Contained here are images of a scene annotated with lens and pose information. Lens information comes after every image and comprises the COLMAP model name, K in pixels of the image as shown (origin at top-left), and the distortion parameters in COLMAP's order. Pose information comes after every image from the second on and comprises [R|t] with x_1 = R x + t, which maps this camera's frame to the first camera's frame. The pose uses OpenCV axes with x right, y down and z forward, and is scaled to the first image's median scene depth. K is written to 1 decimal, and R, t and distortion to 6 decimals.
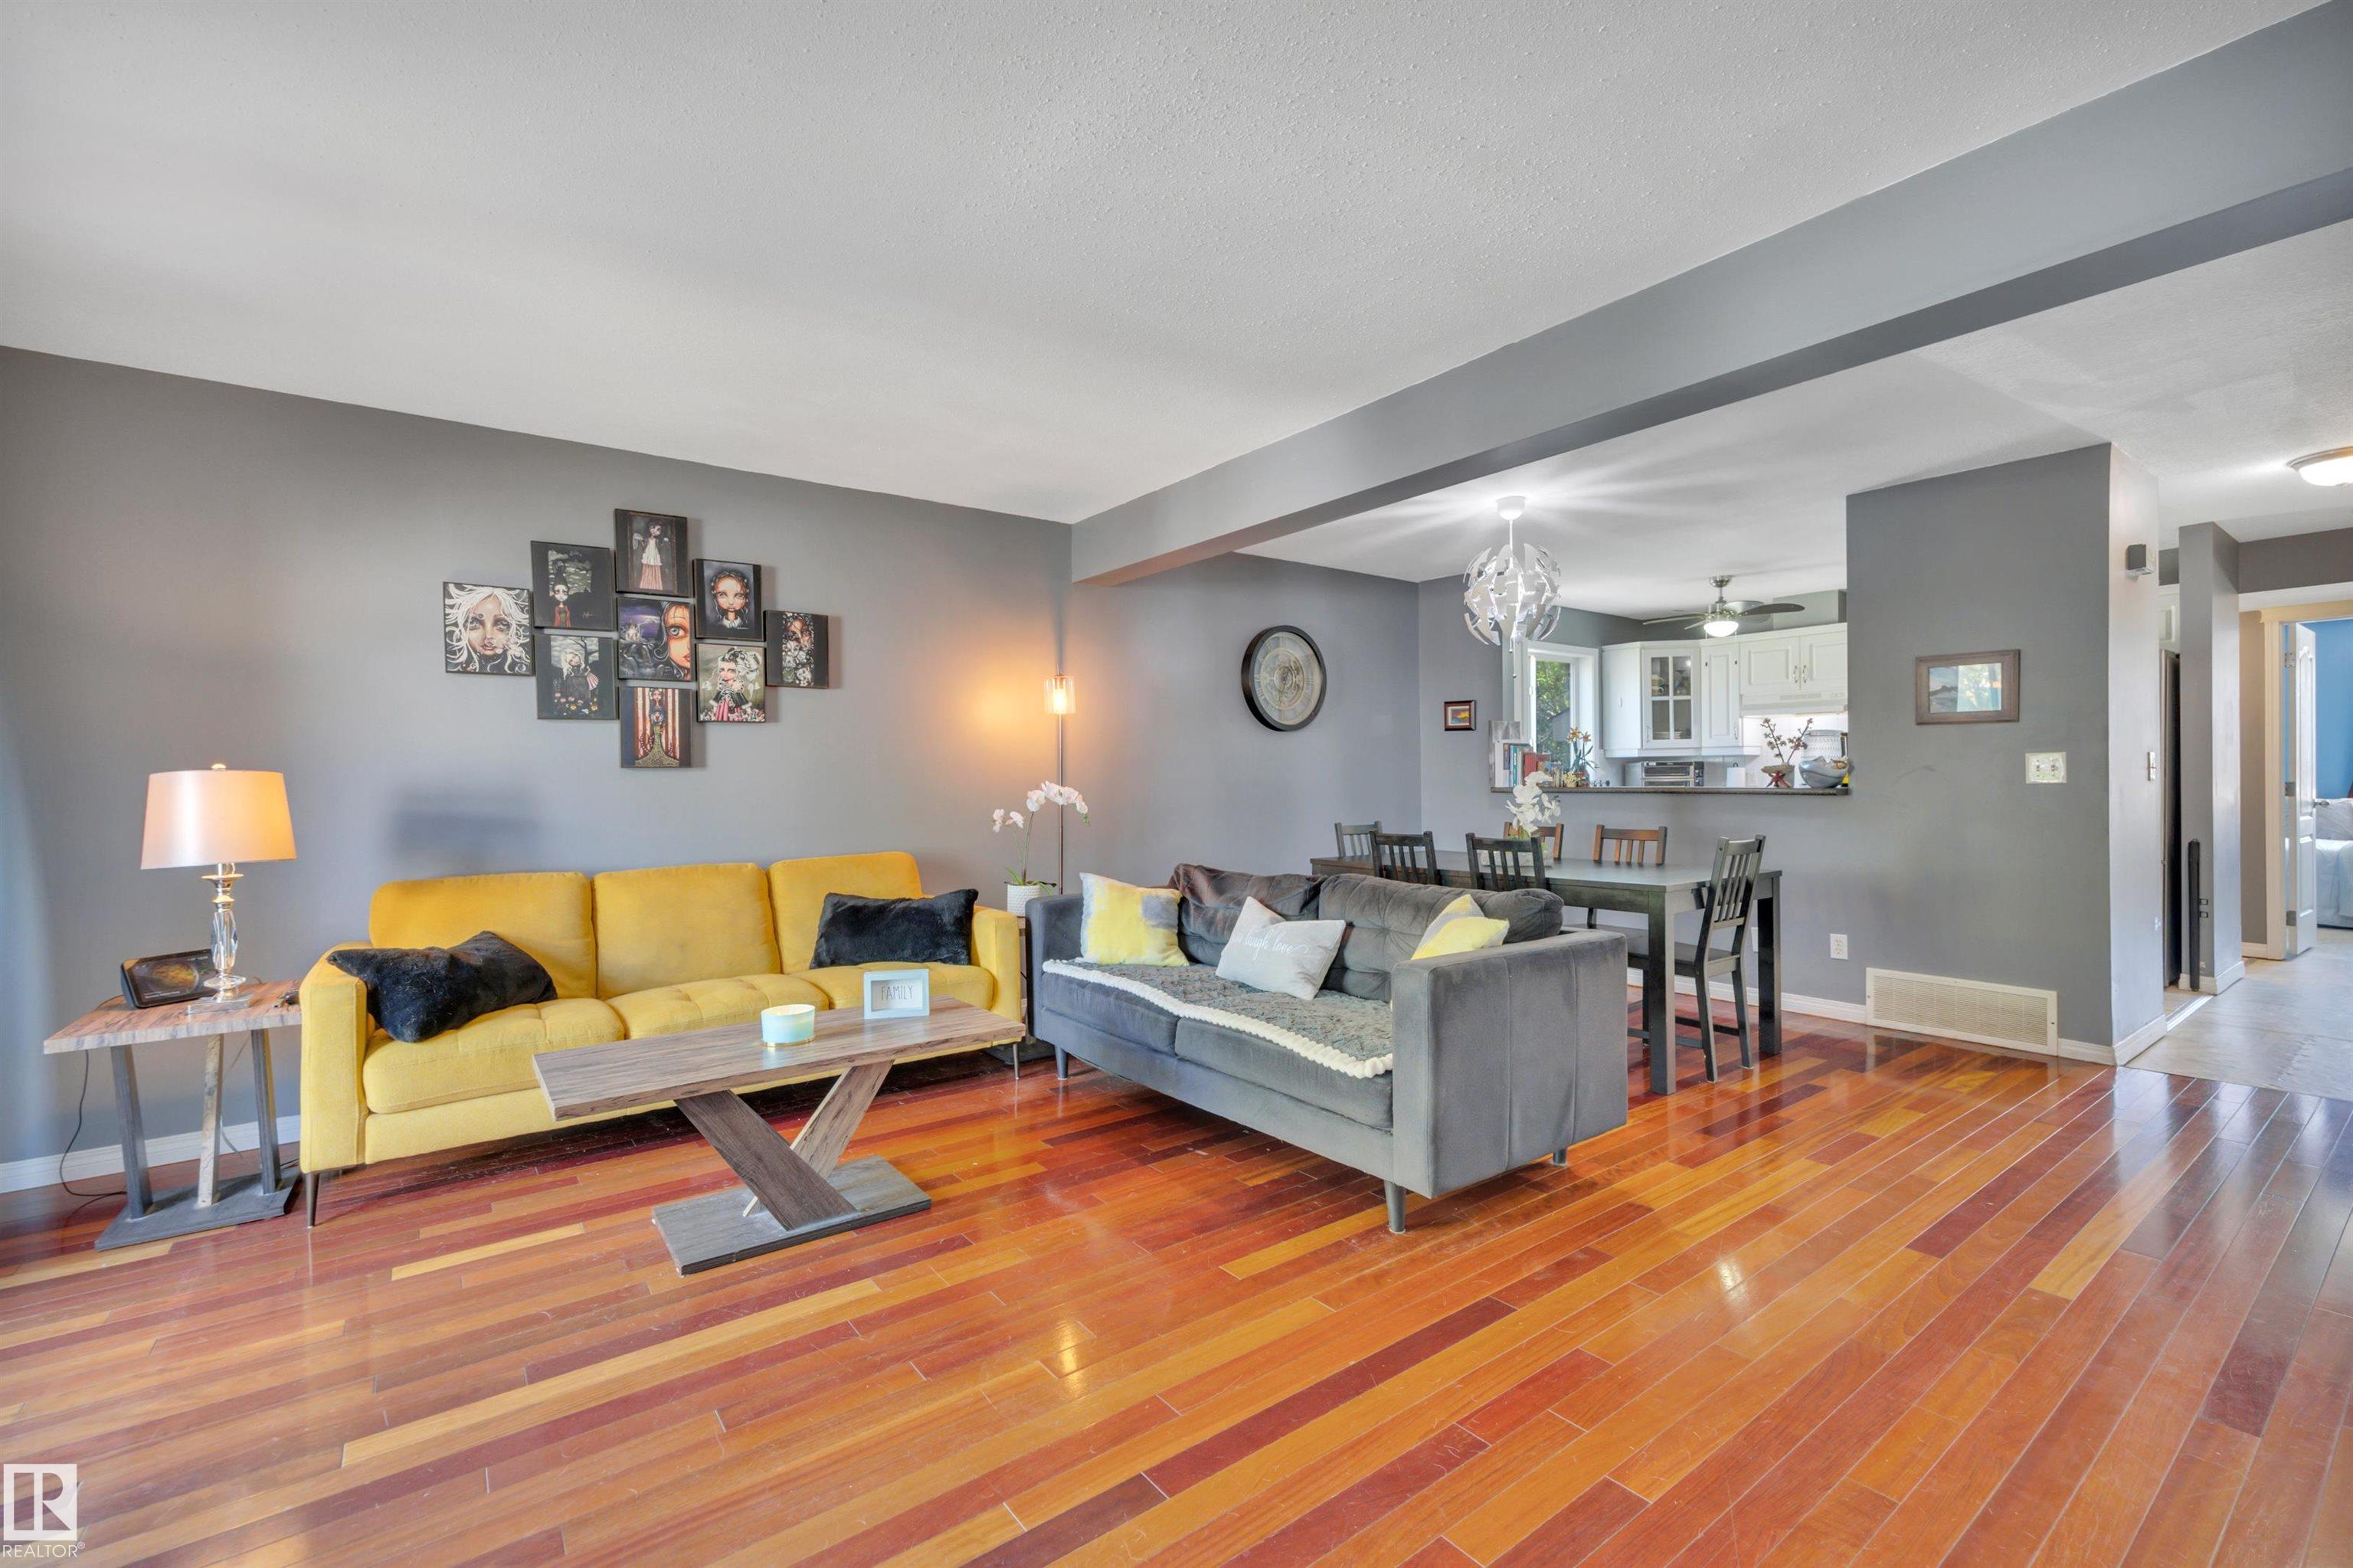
lens RADIAL K [[994.2, 0, 1176.5], [0, 994.2, 784.0], [0, 0, 1]] dist [0.000343, -0.000123]
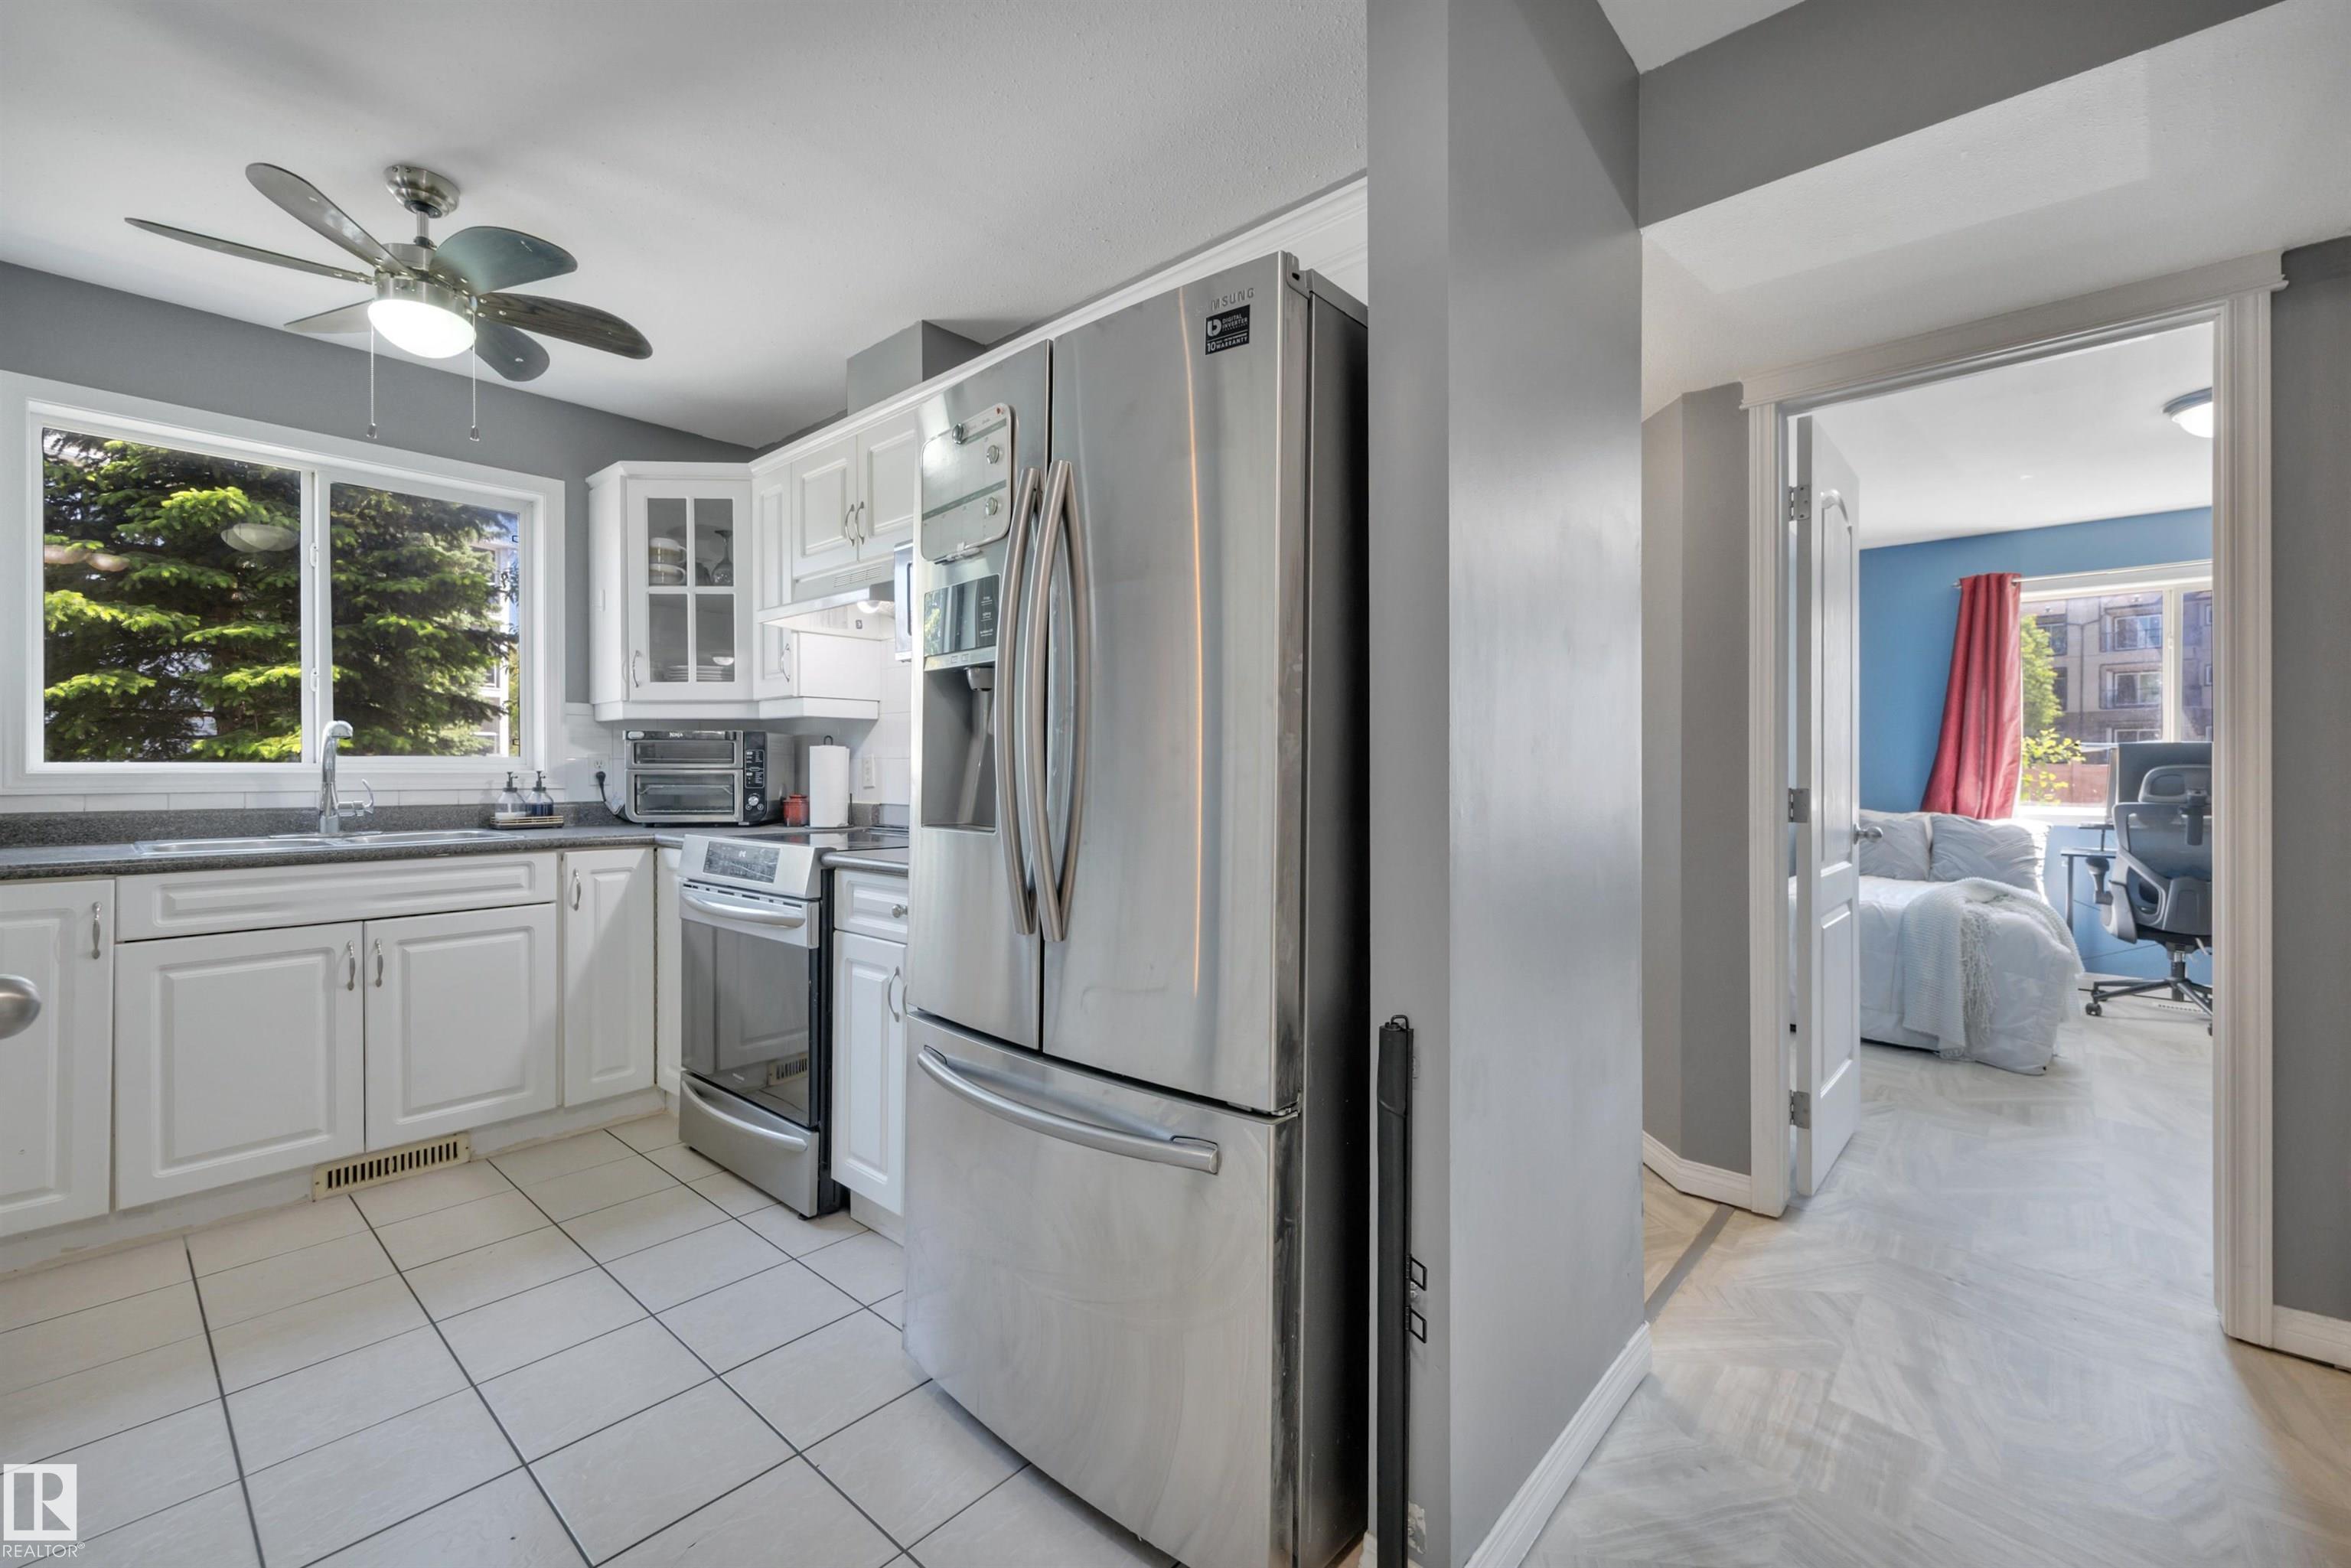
lens RADIAL K [[988.7, 0, 1182.1], [0, 988.7, 765.6], [0, 0, 1]] dist [0.000842, 0.000318]
pose [[0.975510, 0.011491, 0.219656, 0.785368], [-0.009672, 0.999909, -0.009352, -0.006629], [-0.219744, 0.006998, 0.975532, 0.657105]]
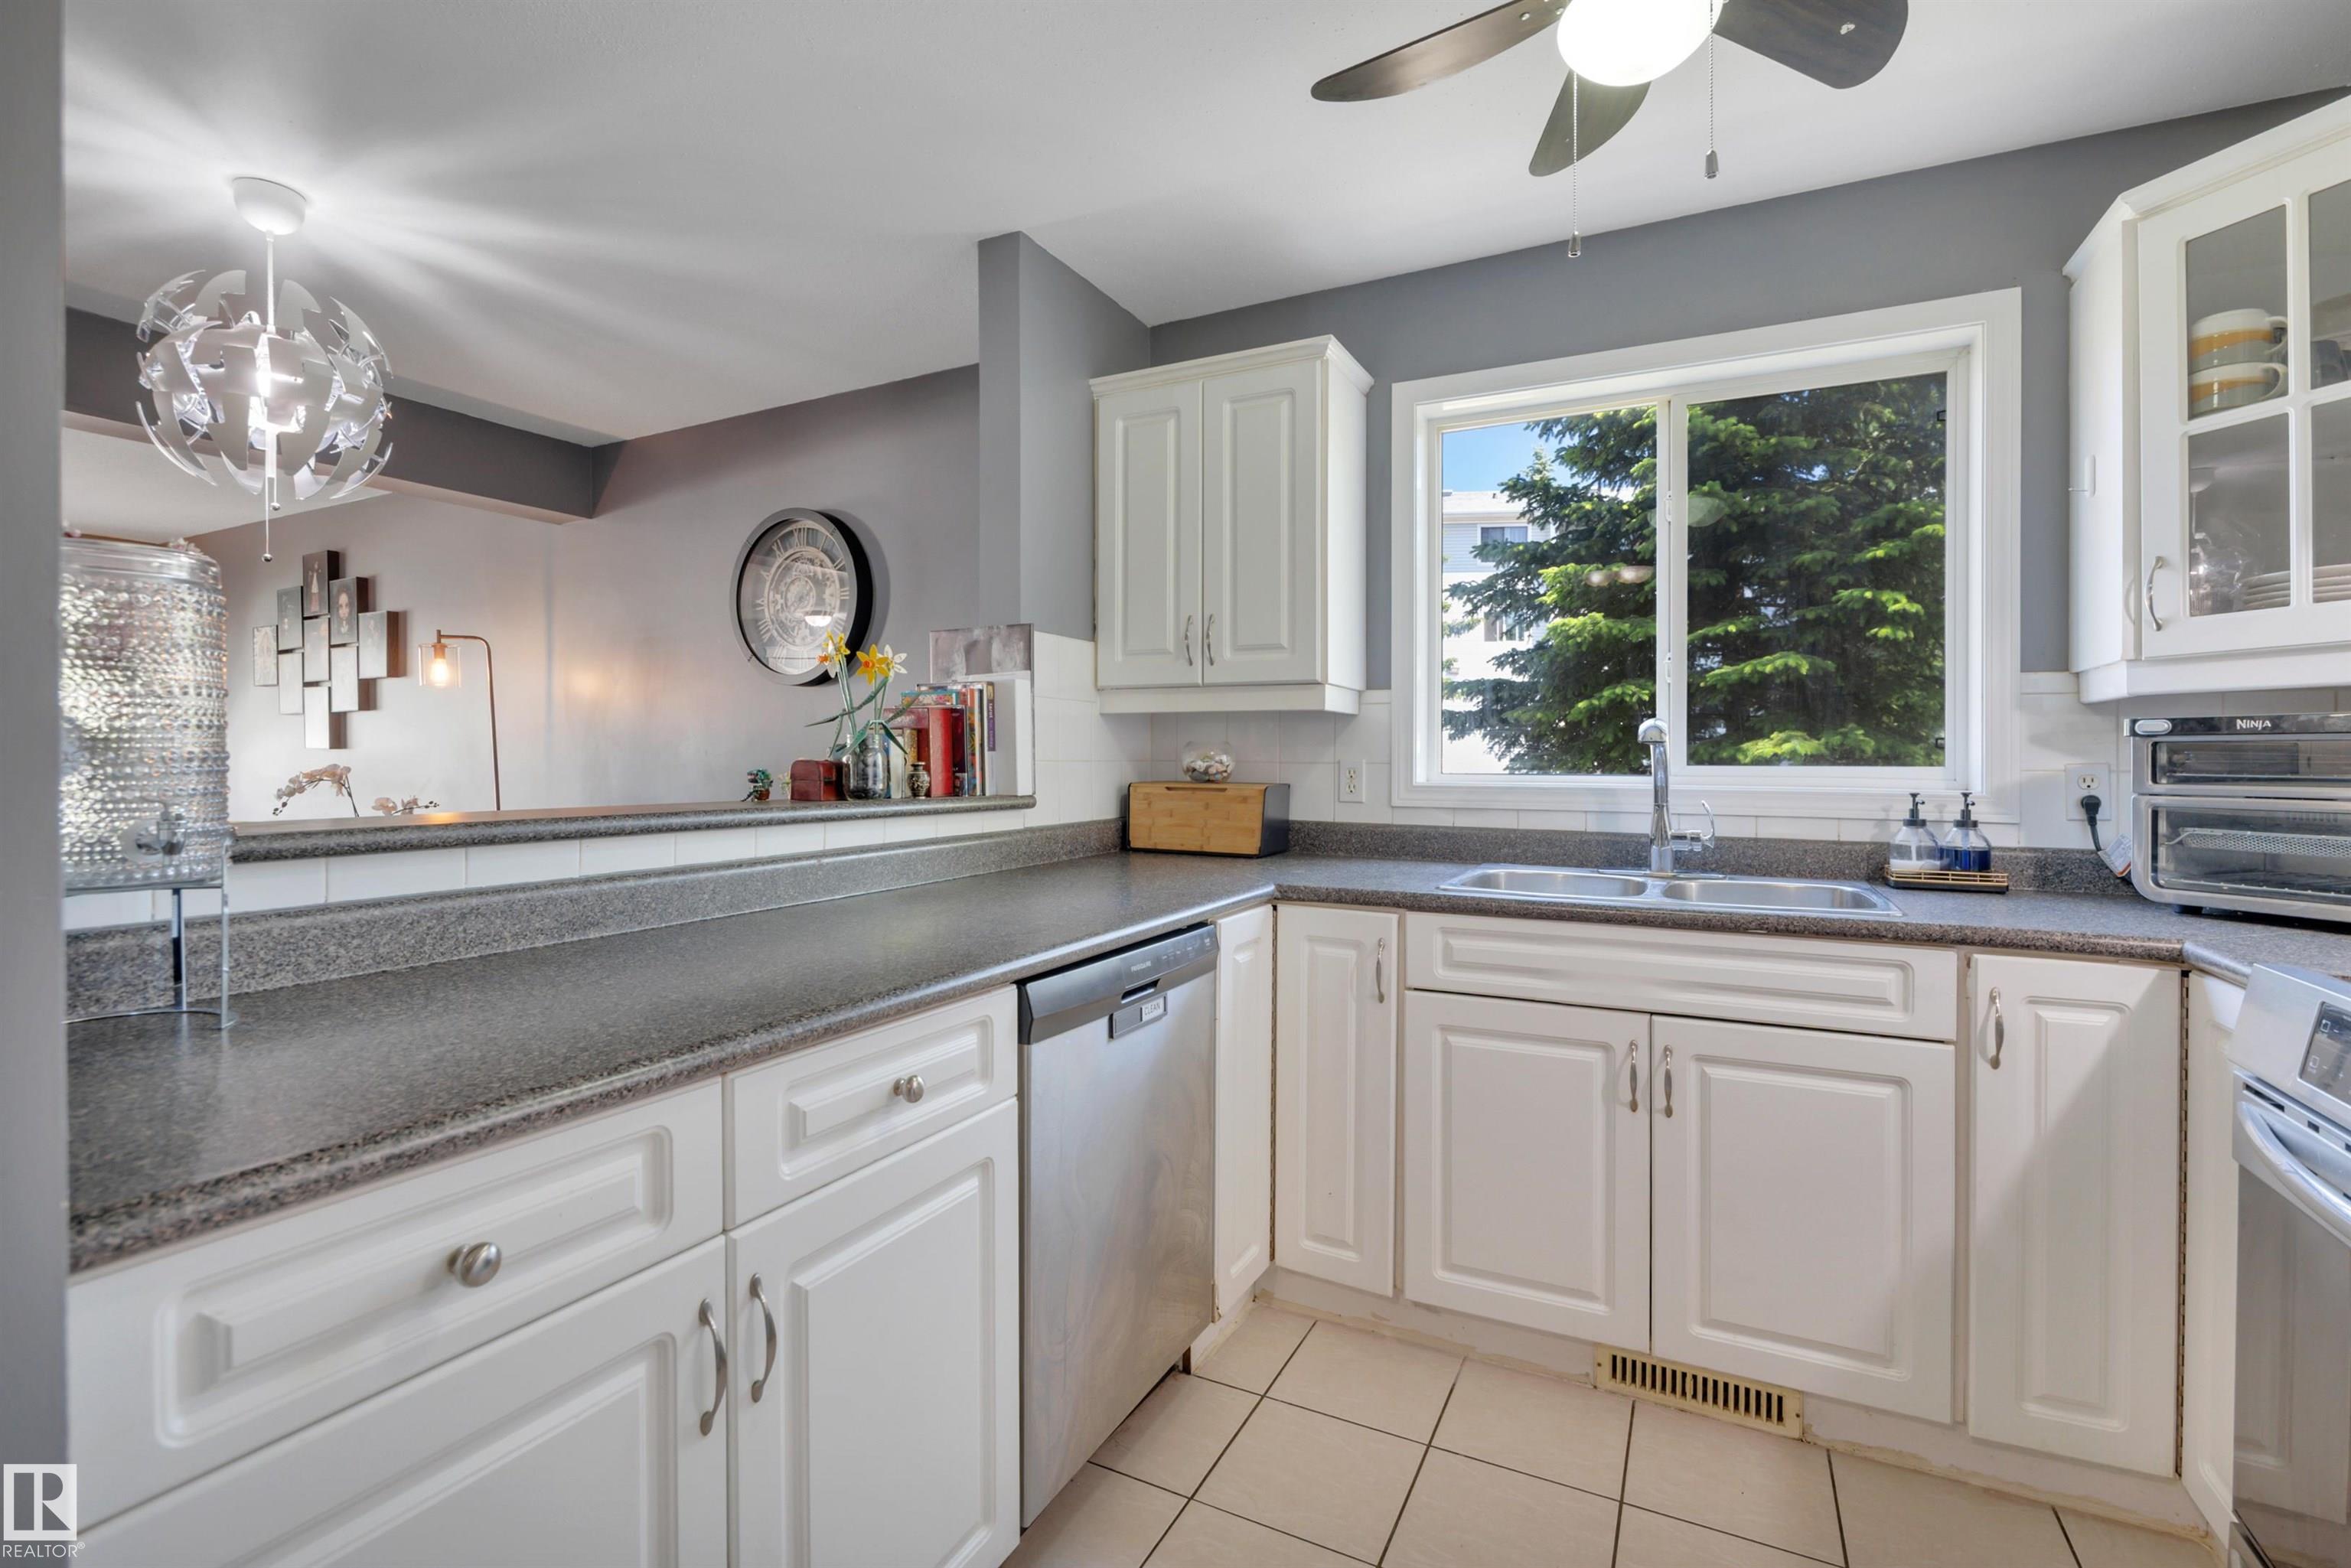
lens RADIAL K [[1052.7, 0, 1163.6], [0, 1052.7, 760.1], [0, 0, 1]] dist [-0.011117, 0.000212]
pose [[0.443030, 0.014548, -0.896389, 0.746070], [-0.012693, 0.999870, 0.009954, -0.016093], [0.896417, 0.006968, 0.443157, 0.890524]]
